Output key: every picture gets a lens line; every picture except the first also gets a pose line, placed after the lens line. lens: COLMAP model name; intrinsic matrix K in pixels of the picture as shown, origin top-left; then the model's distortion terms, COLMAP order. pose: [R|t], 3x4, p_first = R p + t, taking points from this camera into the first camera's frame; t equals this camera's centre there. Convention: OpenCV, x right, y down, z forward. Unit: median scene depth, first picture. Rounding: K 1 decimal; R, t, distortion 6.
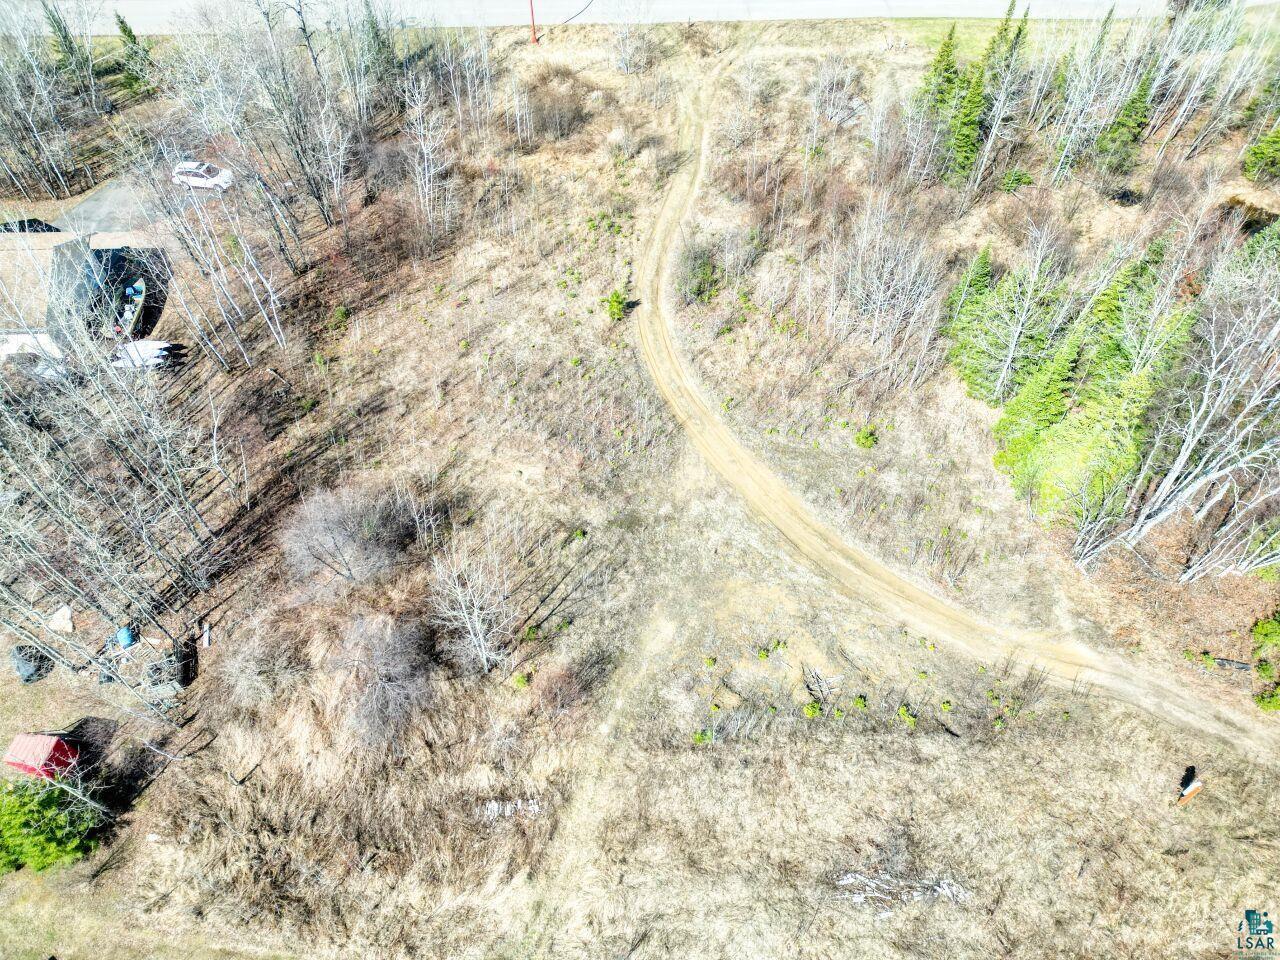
lens RADIAL K [[896.7, 0, 644.4], [0, 896.7, 482.3], [0, 0, 1]] dist [0.045989, -0.003576]
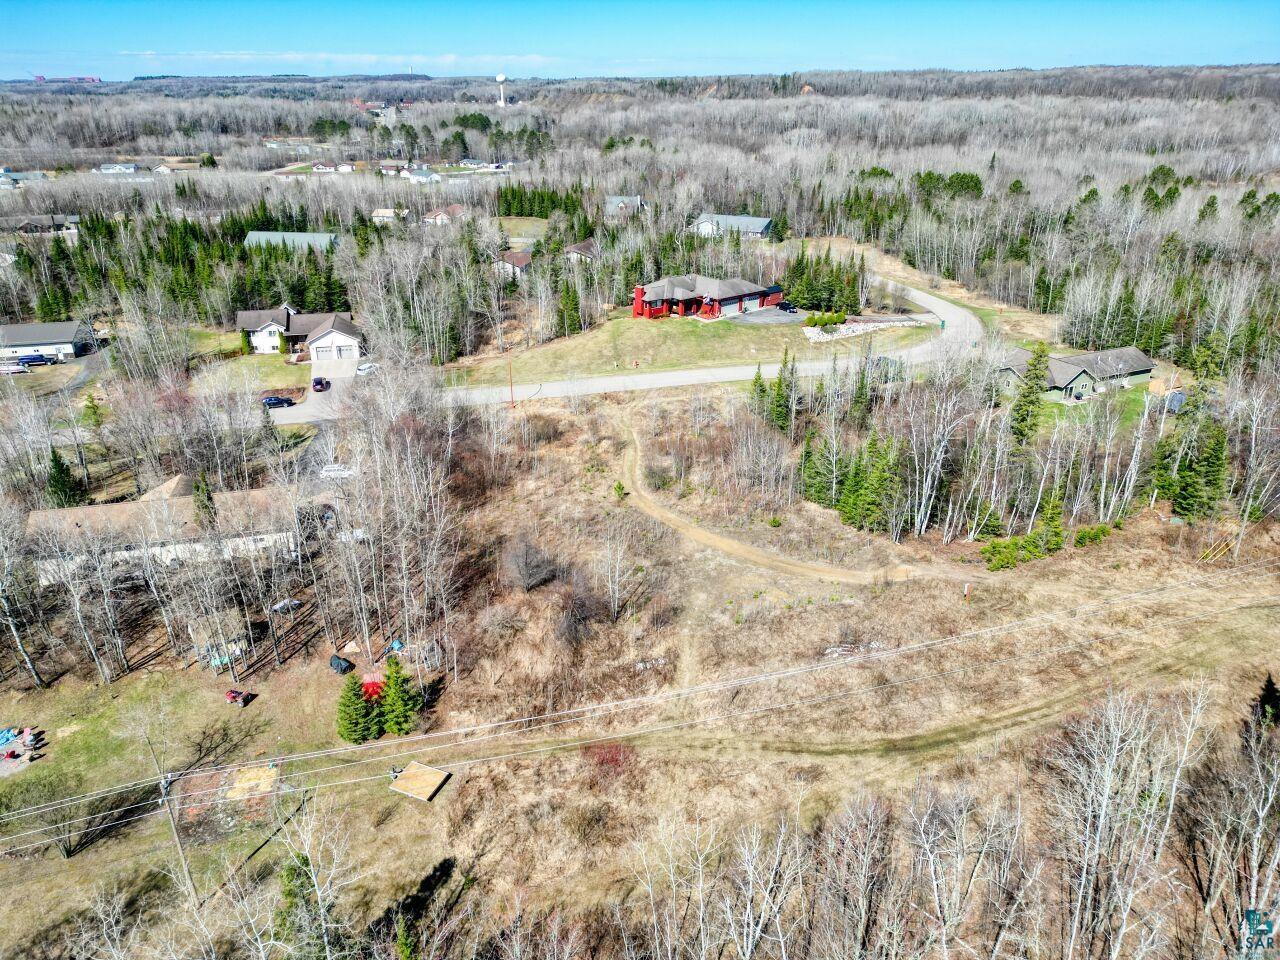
lens RADIAL K [[896.7, 0, 638.4], [0, 896.7, 479.9], [0, 0, 1]] dist [0.045989, -0.003576]
pose [[0.975473, -0.092985, 0.199514, -0.389088], [0.177090, 0.869850, -0.460435, 0.678103], [-0.130734, 0.484474, 0.864982, -0.604163]]
